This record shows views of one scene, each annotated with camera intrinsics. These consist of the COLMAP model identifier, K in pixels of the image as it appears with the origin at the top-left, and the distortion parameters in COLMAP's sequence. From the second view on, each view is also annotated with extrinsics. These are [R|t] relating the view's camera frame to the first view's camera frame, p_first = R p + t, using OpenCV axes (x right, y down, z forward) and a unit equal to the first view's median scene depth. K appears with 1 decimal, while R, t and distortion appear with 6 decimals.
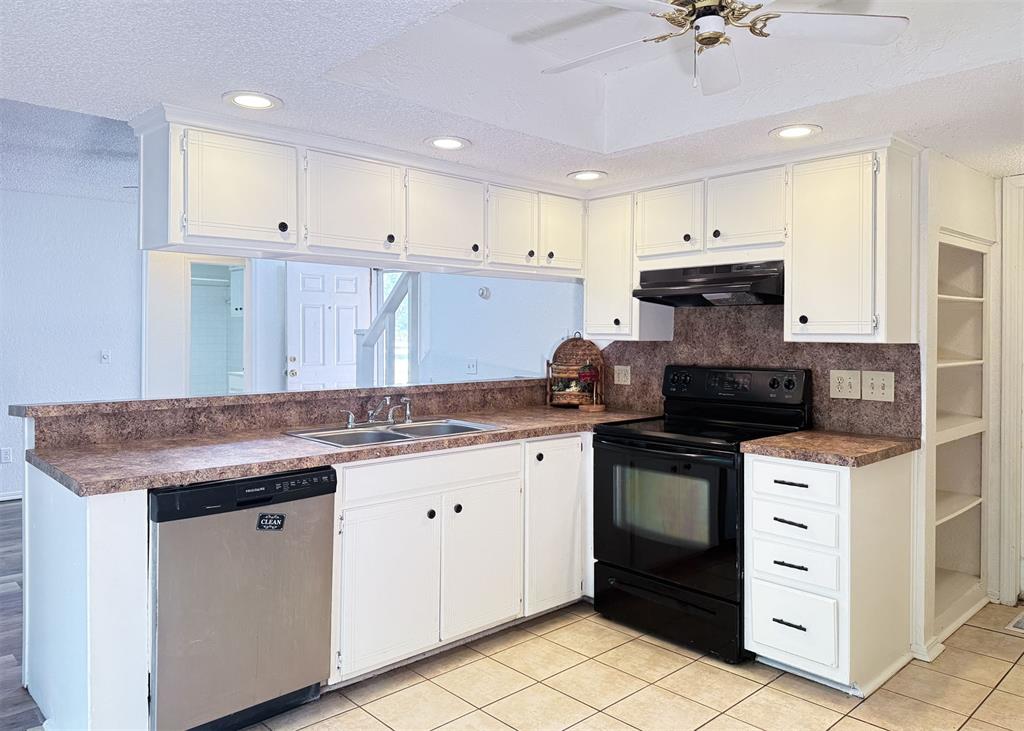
lens RADIAL K [[735.2, 0, 513.6], [0, 735.2, 334.9], [0, 0, 1]] dist [0.077162, -0.117181]
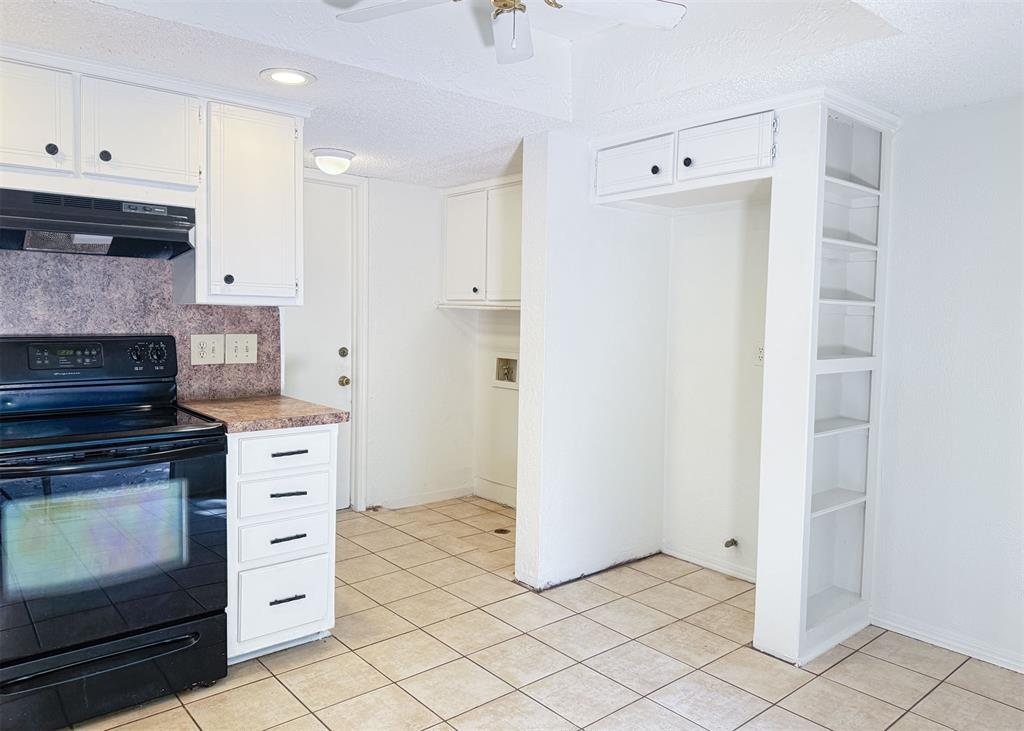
lens RADIAL K [[721.8, 0, 512.0], [0, 721.8, 346.7], [0, 0, 1]] dist [0.068087, -0.113463]
pose [[0.041396, -0.049369, 0.997922, -0.442983], [-0.017489, 0.998590, 0.050128, 0.009969], [-0.998990, -0.019528, 0.040474, 0.562014]]
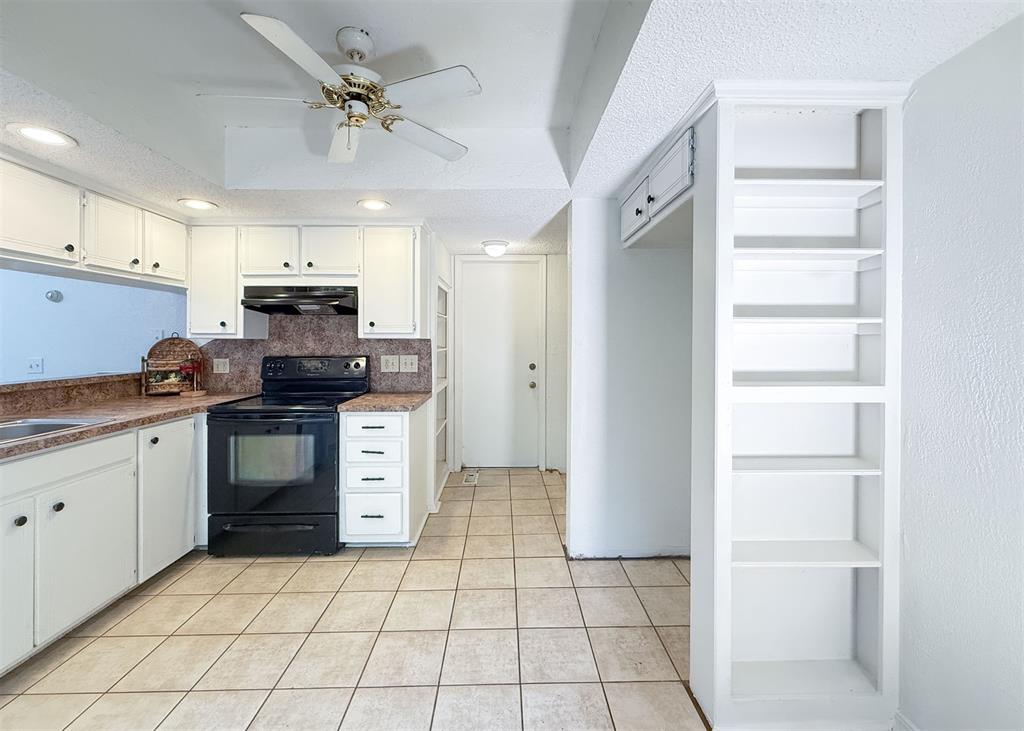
lens RADIAL K [[426.0, 0, 514.7], [0, 426.0, 341.3], [0, 0, 1]] dist [-0.000093, -0.000294]
pose [[0.665984, -0.007953, 0.745923, -0.082199], [0.004305, 0.999967, 0.006819, 0.010119], [-0.745953, -0.001330, 0.665997, 0.143583]]
